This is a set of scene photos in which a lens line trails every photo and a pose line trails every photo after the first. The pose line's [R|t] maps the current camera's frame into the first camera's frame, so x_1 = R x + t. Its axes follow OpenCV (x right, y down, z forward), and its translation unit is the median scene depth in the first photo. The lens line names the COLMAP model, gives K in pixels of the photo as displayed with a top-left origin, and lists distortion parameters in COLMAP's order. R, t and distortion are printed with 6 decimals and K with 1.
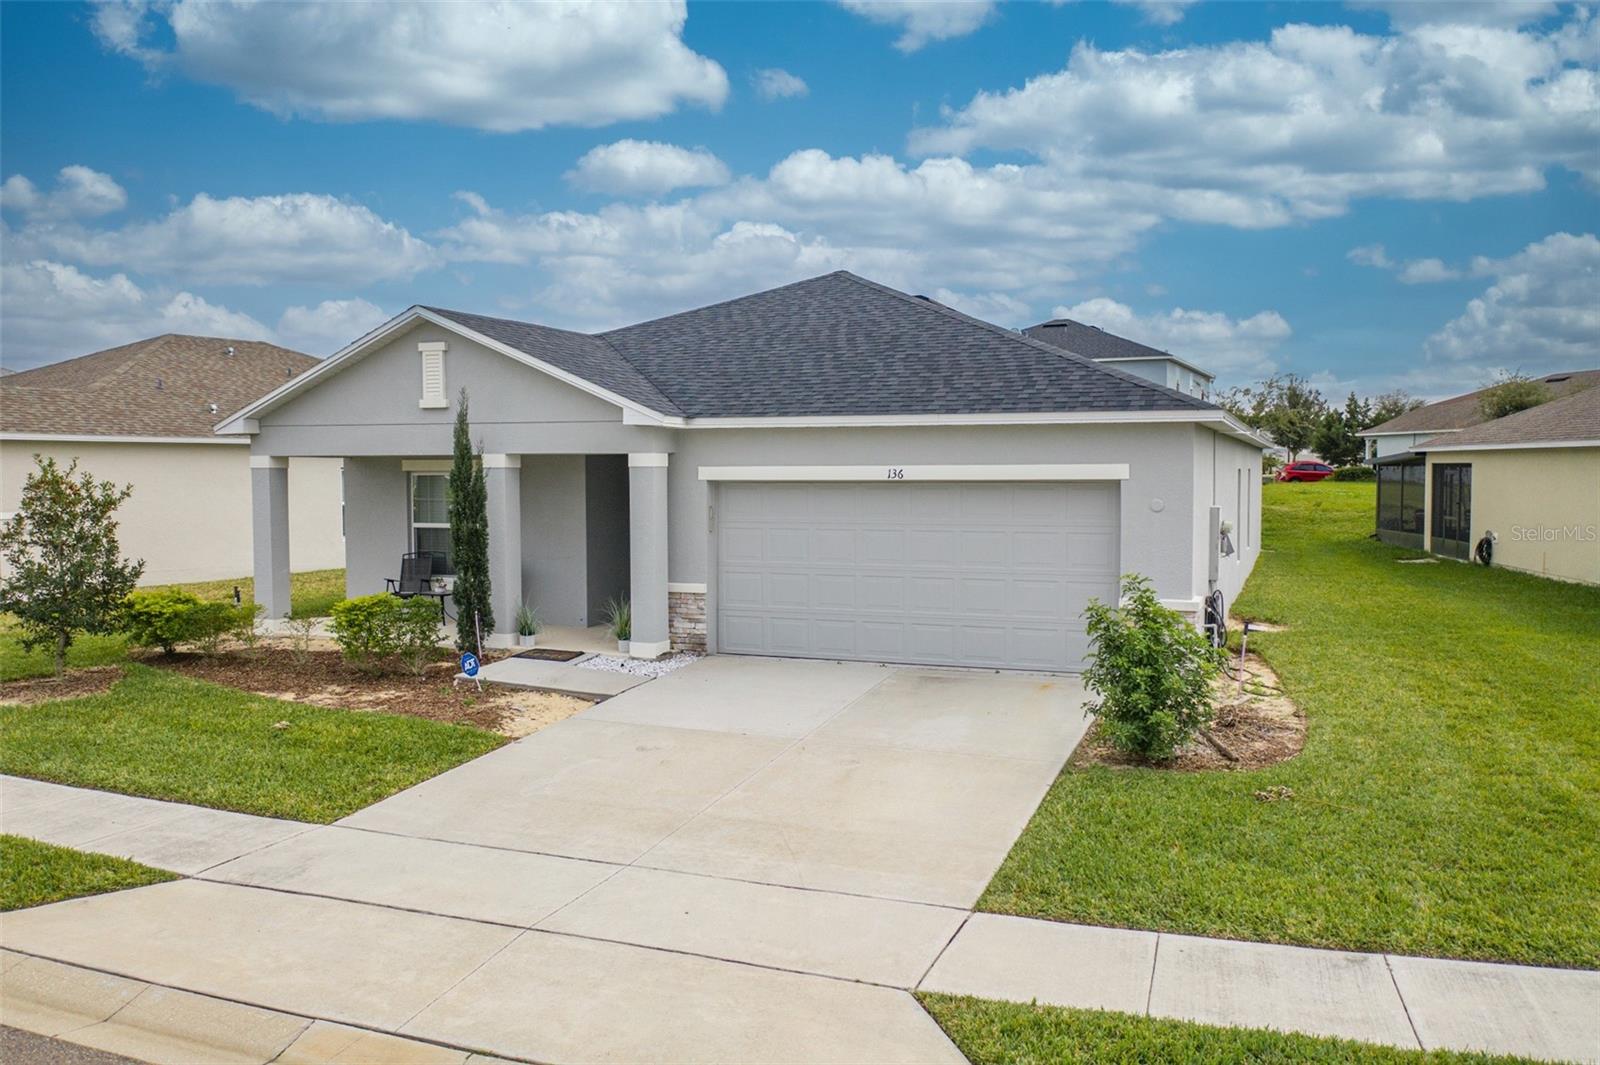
lens RADIAL K [[1282.1, 0, 800.0], [0, 1282.1, 532.5], [0, 0, 1]] dist [-0.037261, -0.002166]
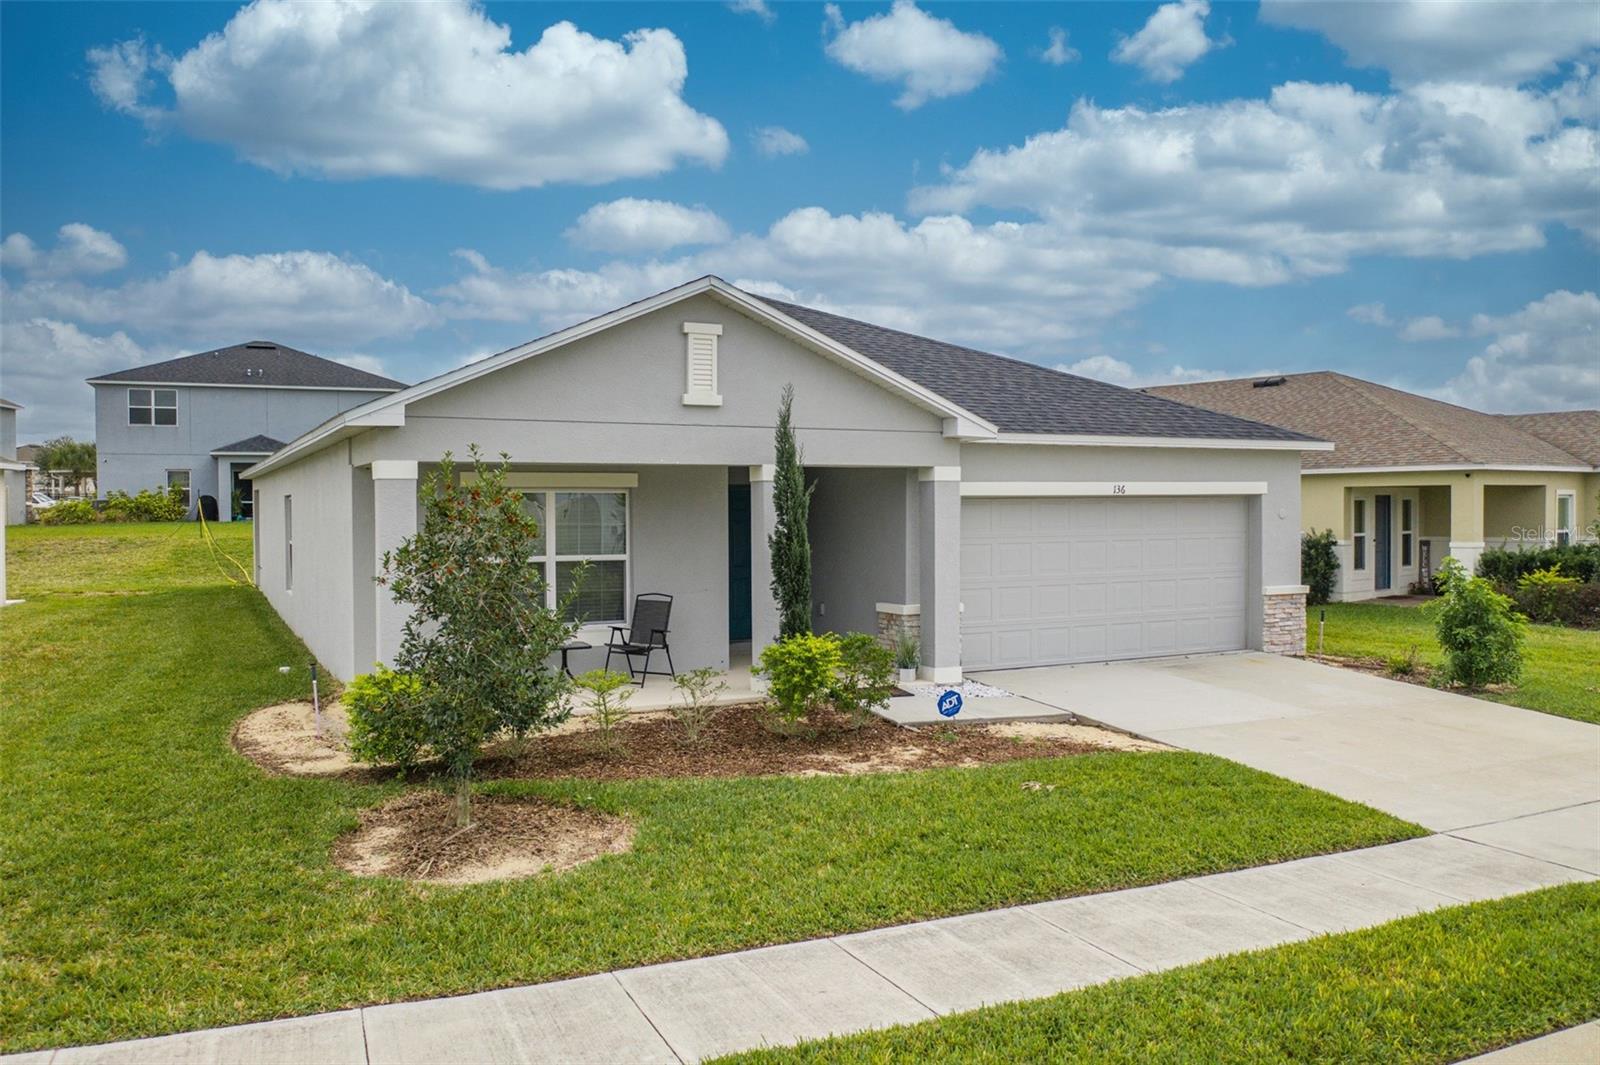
lens RADIAL K [[1292.0, 0, 800.0], [0, 1292.0, 532.5], [0, 0, 1]] dist [-0.037287, -0.003050]
pose [[0.657780, -0.018912, 0.752973, -0.904295], [0.041370, 0.999083, -0.011047, -0.007134], [-0.752073, 0.038417, 0.657959, 0.451020]]
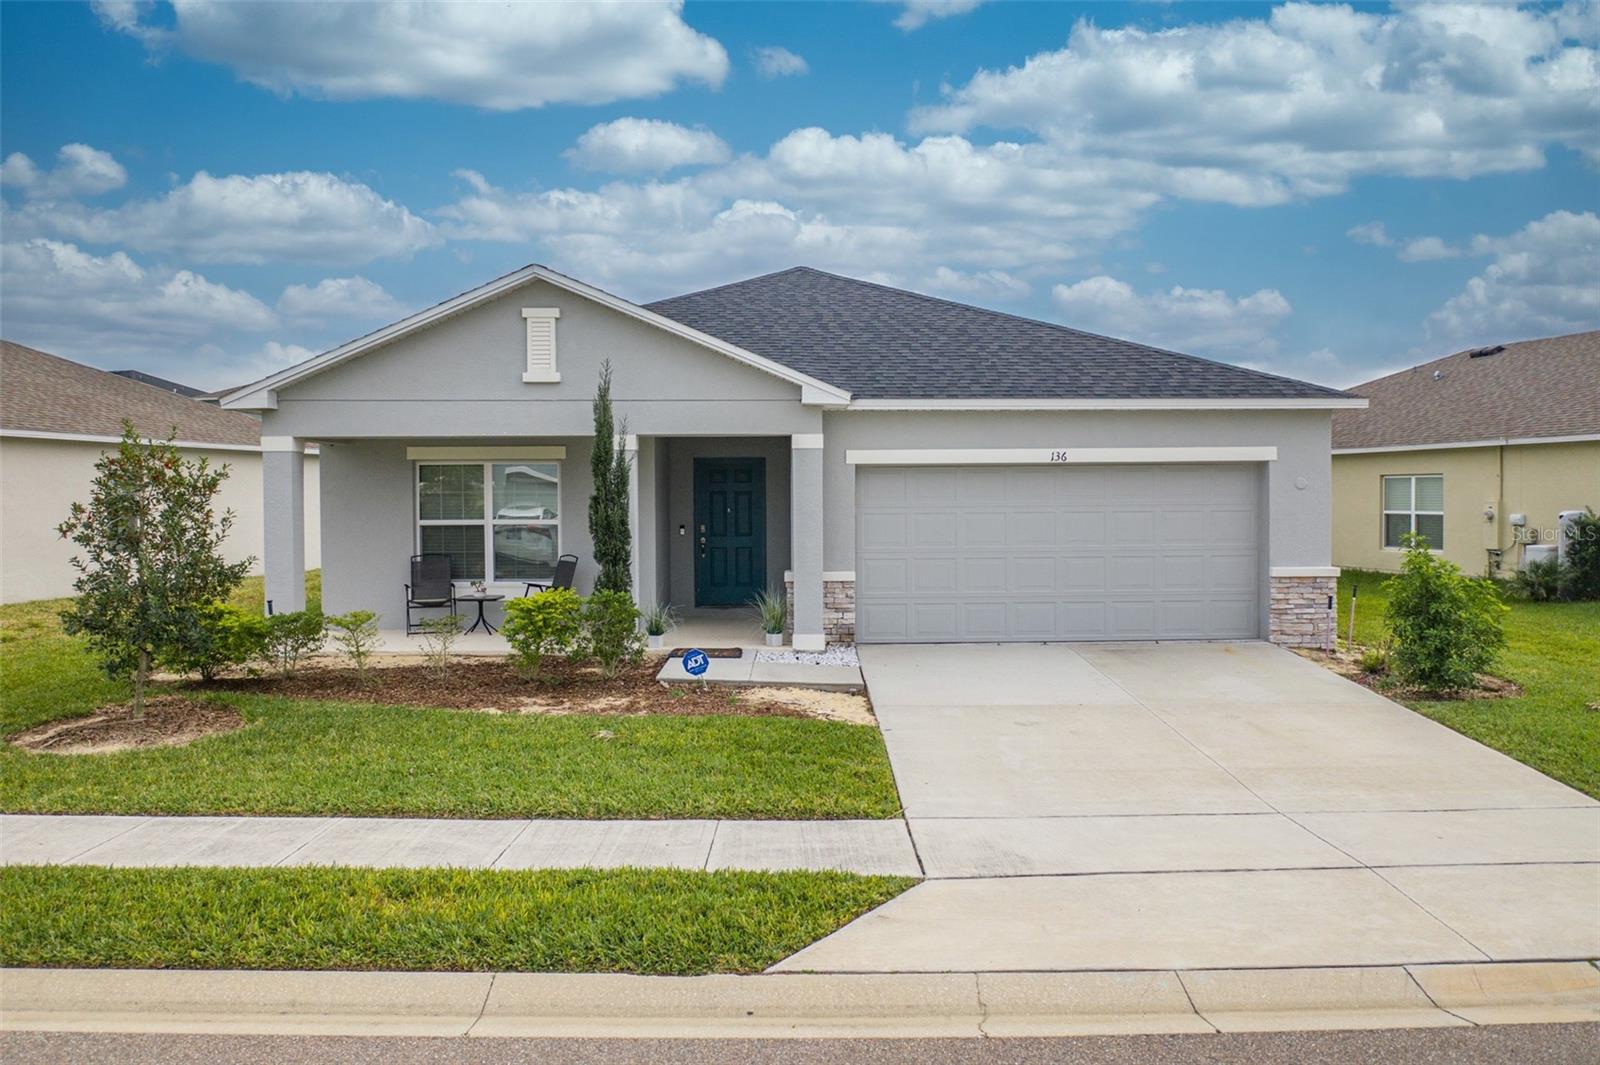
lens RADIAL K [[1292.0, 0, 800.0], [0, 1292.0, 532.5], [0, 0, 1]] dist [-0.037287, -0.003050]
pose [[0.920300, -0.014628, 0.390940, -0.498779], [0.023429, 0.999568, -0.017752, 0.027519], [-0.390511, 0.025497, 0.920245, 0.121321]]
